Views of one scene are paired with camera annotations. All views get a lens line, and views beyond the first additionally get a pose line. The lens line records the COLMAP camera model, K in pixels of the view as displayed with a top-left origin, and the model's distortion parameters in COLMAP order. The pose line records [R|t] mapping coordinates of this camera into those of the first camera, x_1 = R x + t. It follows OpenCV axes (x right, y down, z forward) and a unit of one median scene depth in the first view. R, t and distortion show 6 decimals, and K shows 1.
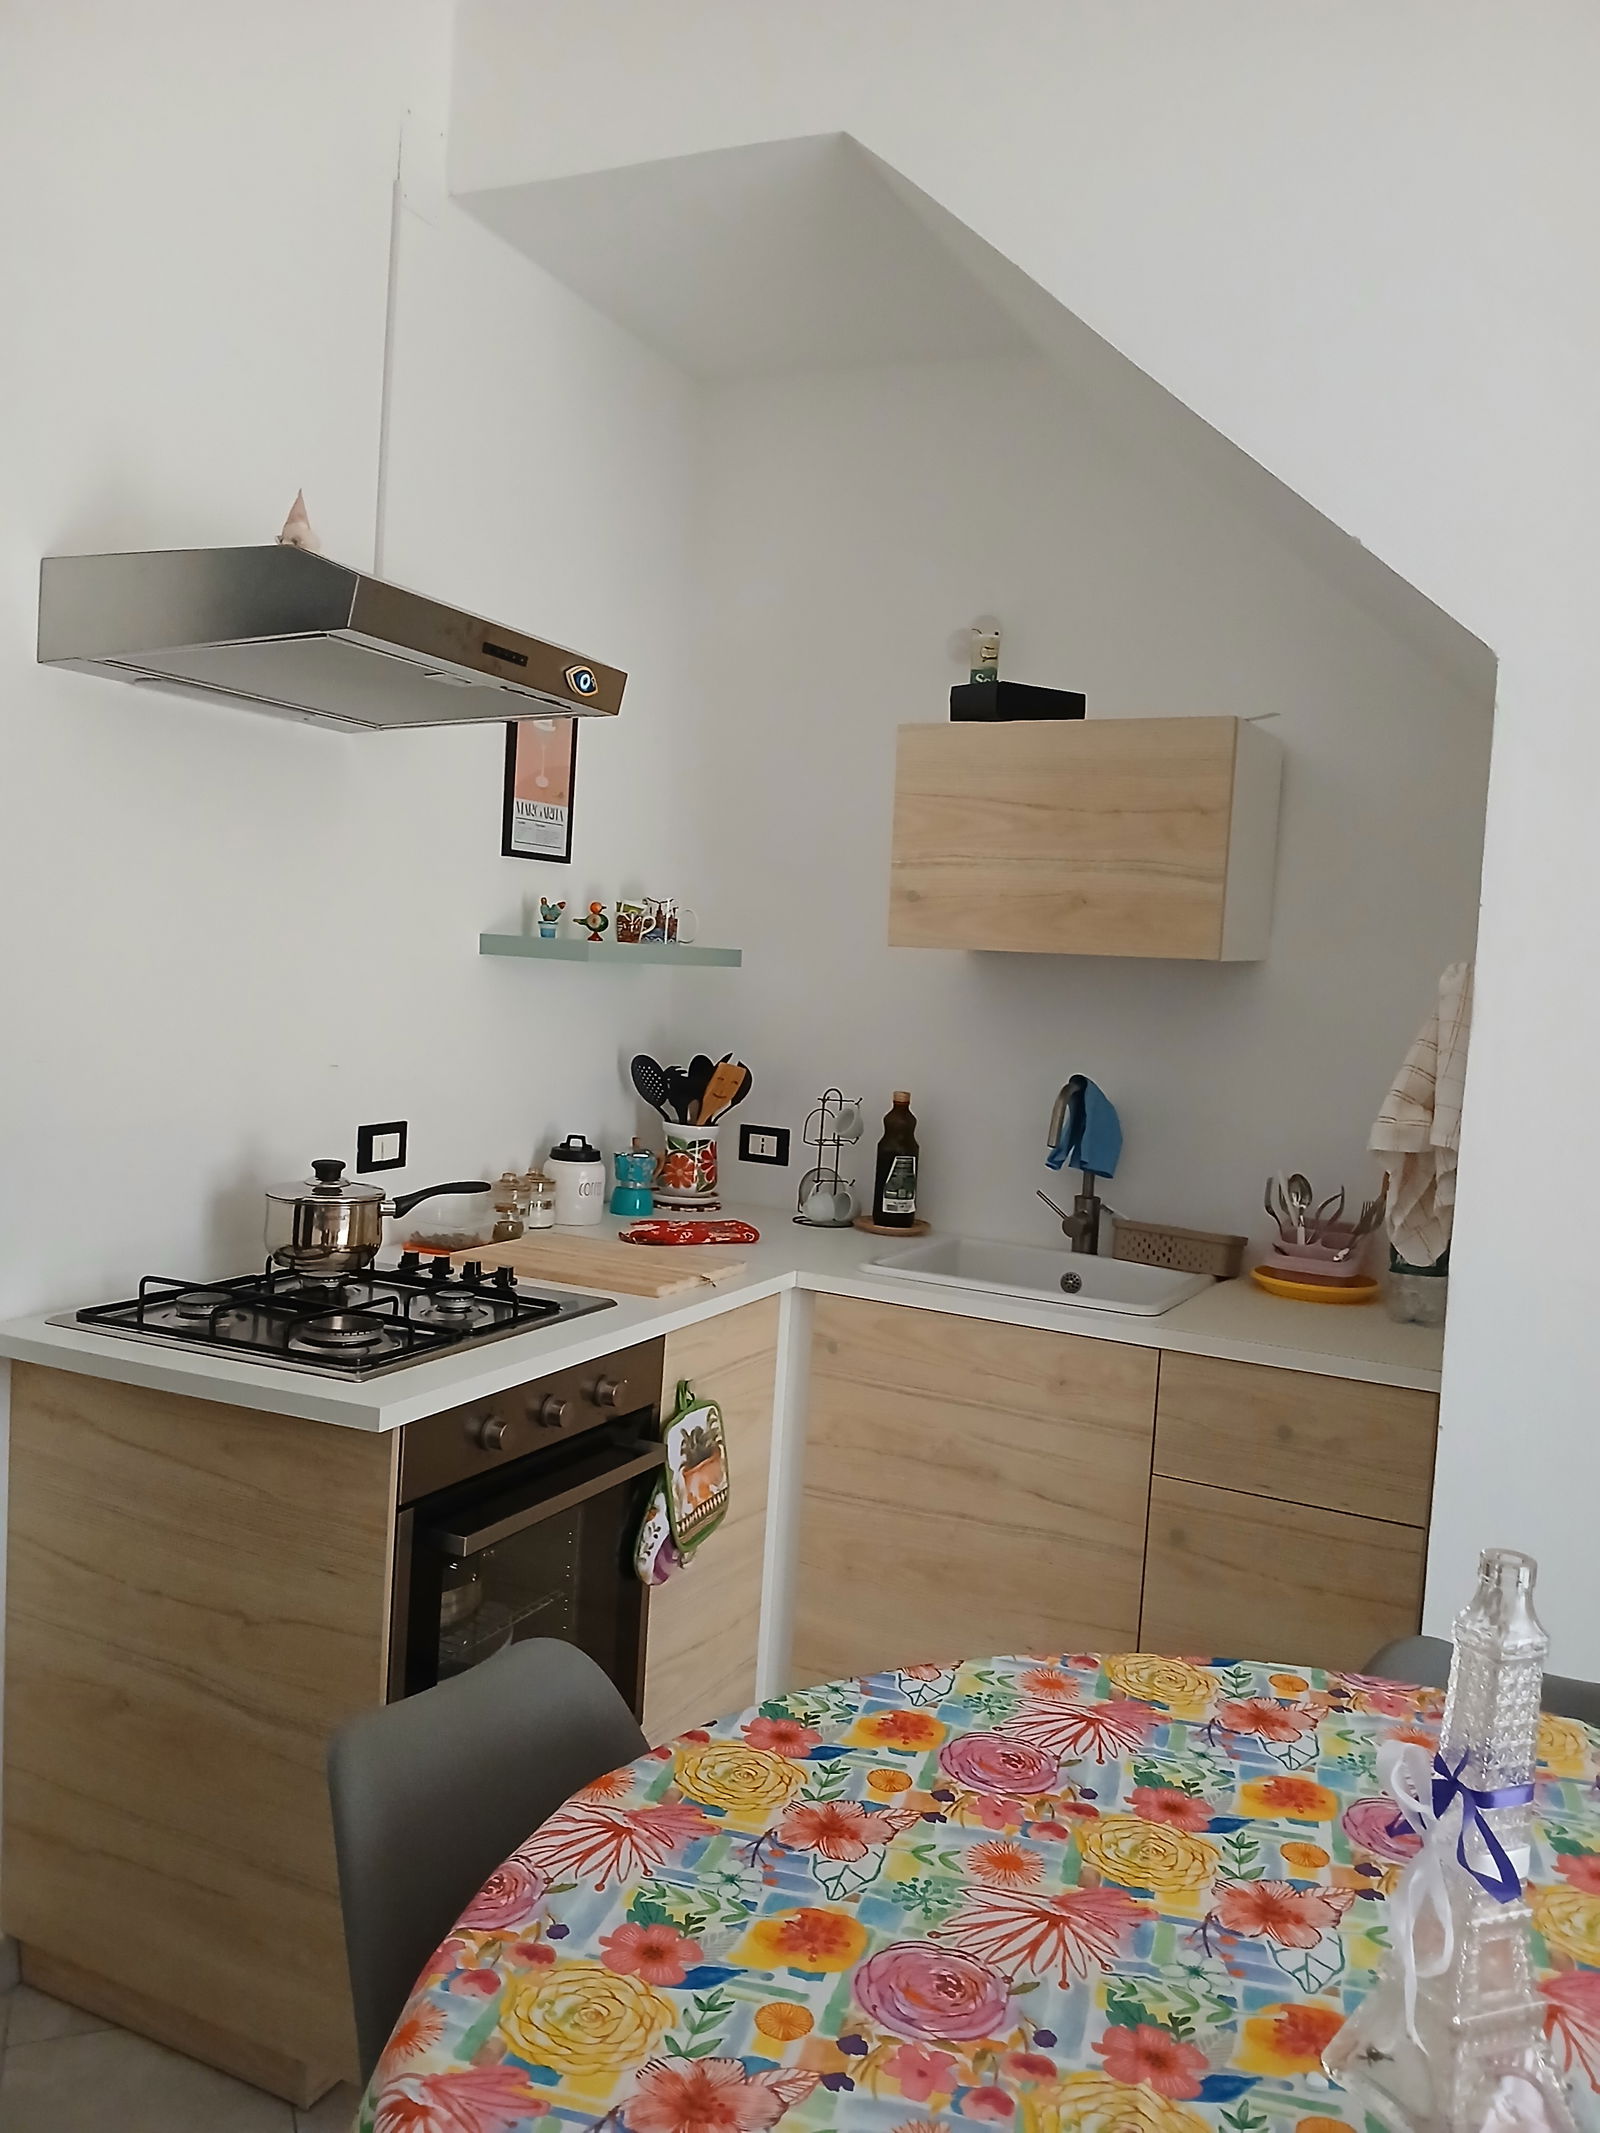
lens RADIAL K [[1674.8, 0, 791.8], [0, 1674.8, 1081.5], [0, 0, 1]] dist [0.042900, -0.123065]
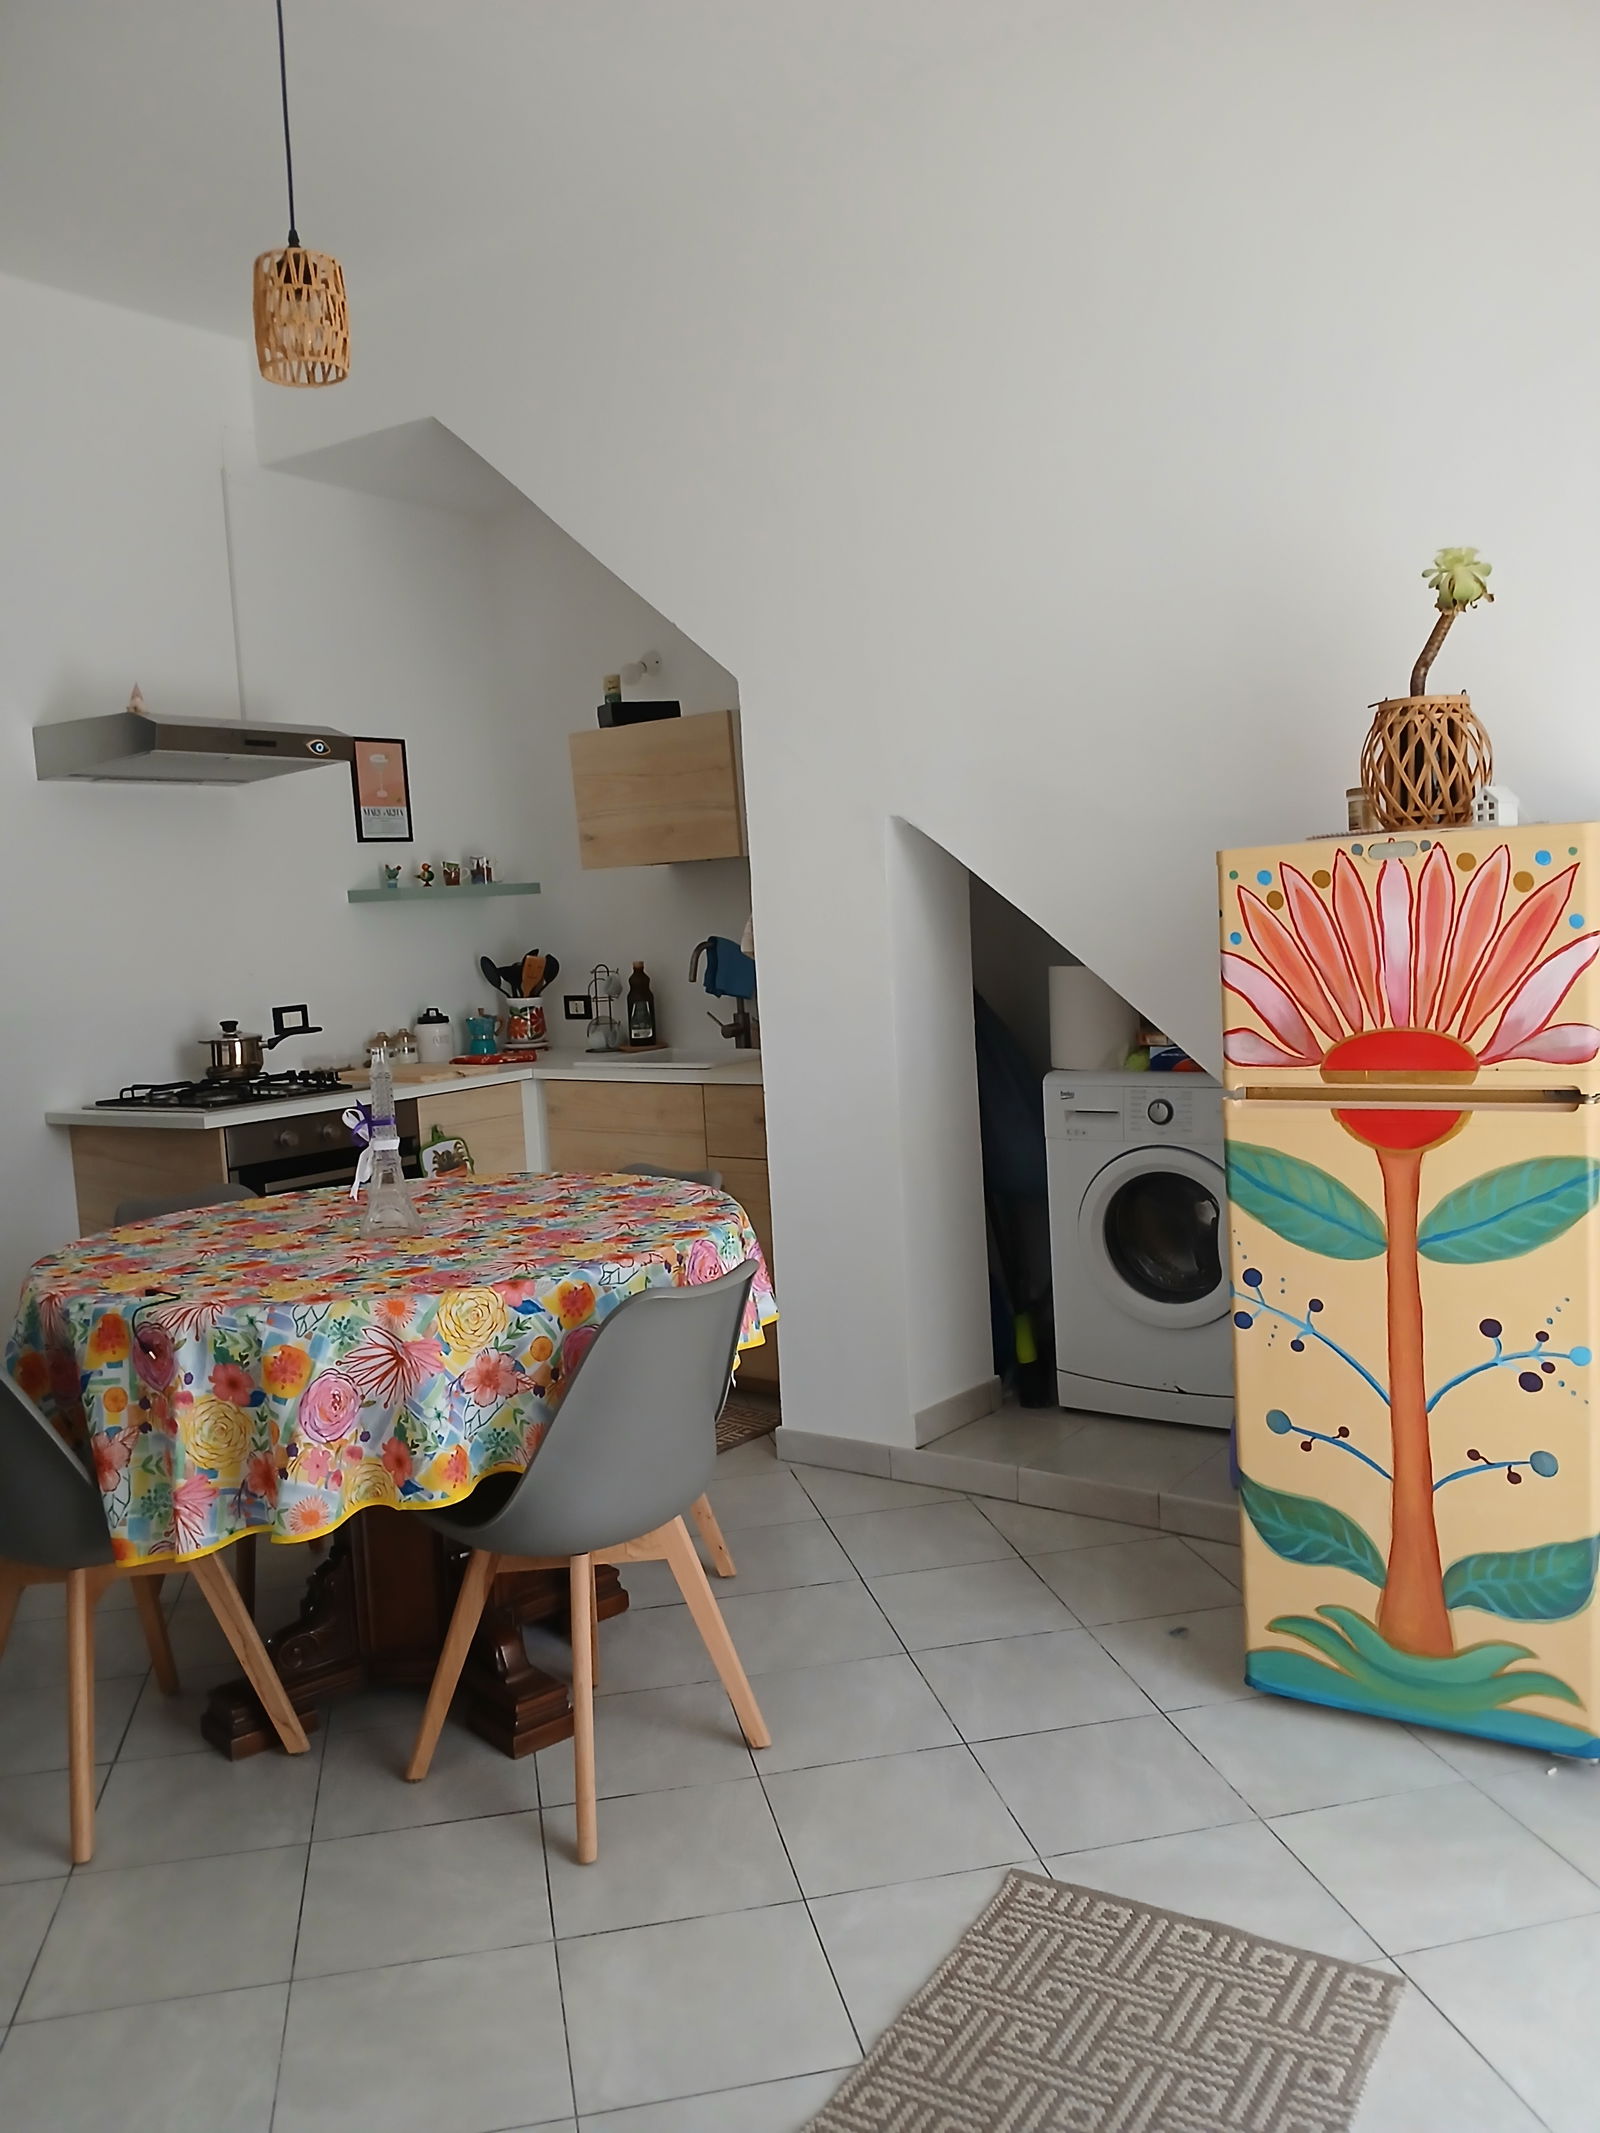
lens RADIAL K [[1674.8, 0, 794.3], [0, 1674.8, 1065.3], [0, 0, 1]] dist [0.042900, -0.123065]
pose [[0.982210, -0.098736, -0.159734, 0.495153], [0.102390, 0.994634, 0.014794, 0.104472], [0.157416, -0.030886, 0.987049, -0.579698]]
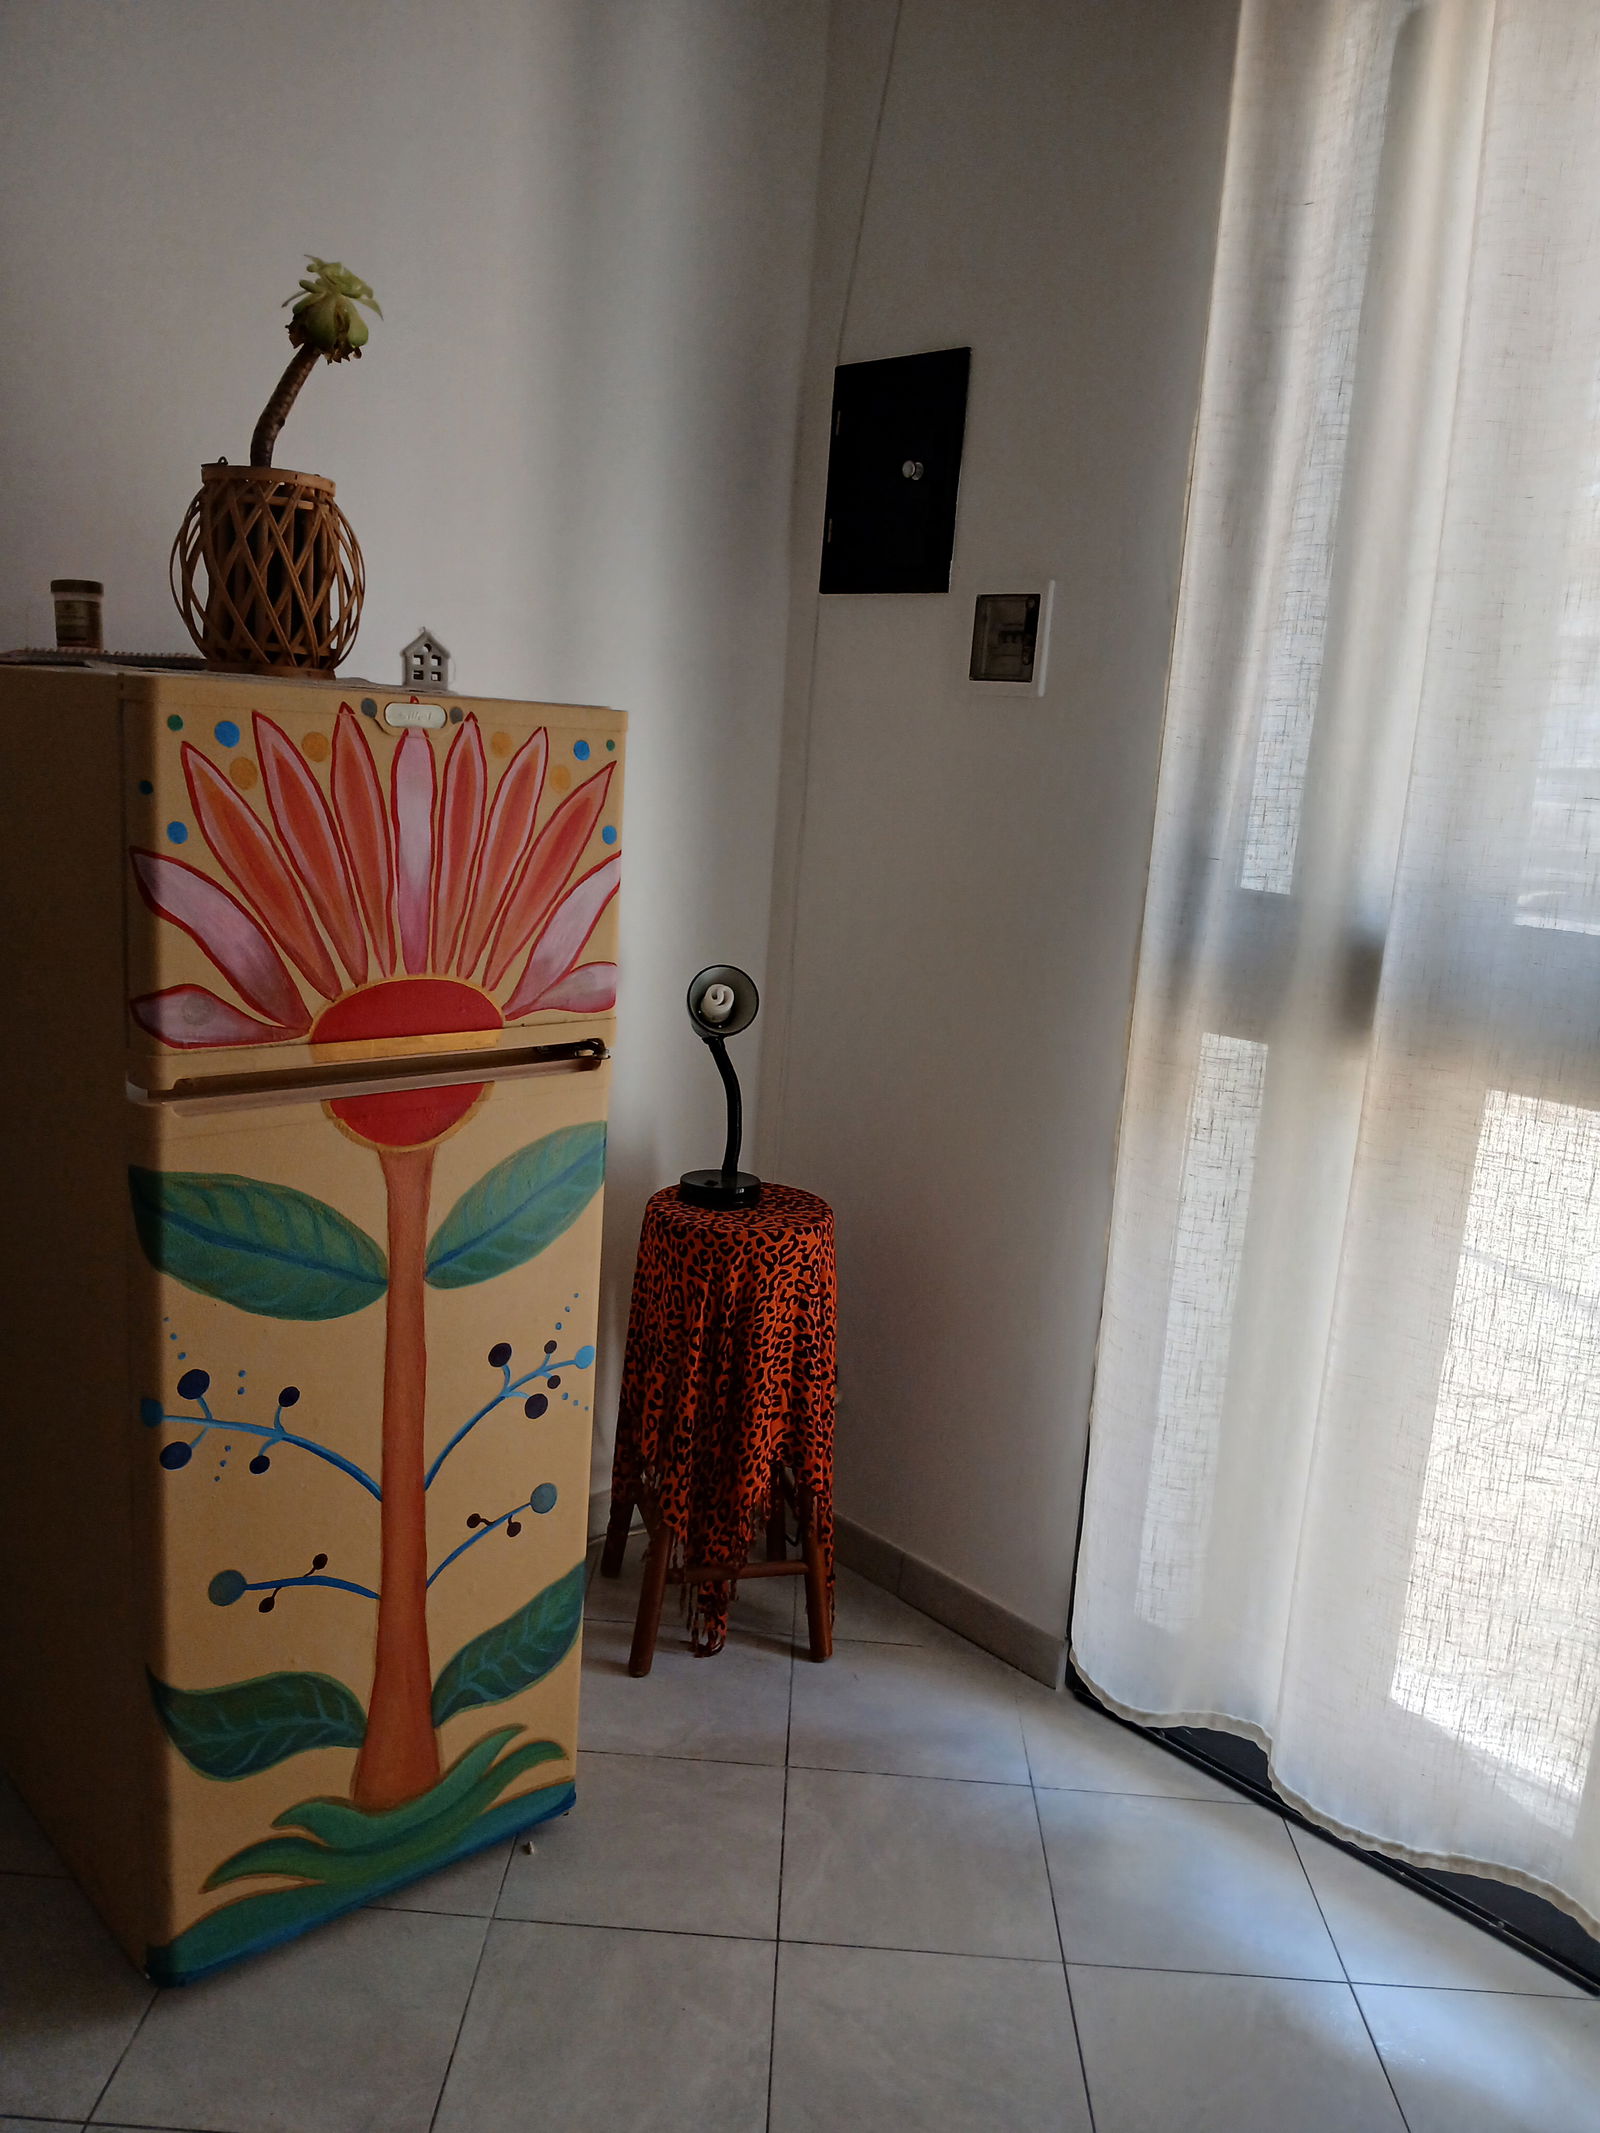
lens RADIAL K [[1674.8, 0, 792.4], [0, 1674.8, 1079.5], [0, 0, 1]] dist [0.042900, -0.123065]
pose [[0.352337, -0.220470, 0.909534, -0.055808], [0.010629, 0.972736, 0.231672, -0.019413], [-0.935813, -0.071959, 0.345074, 0.342303]]
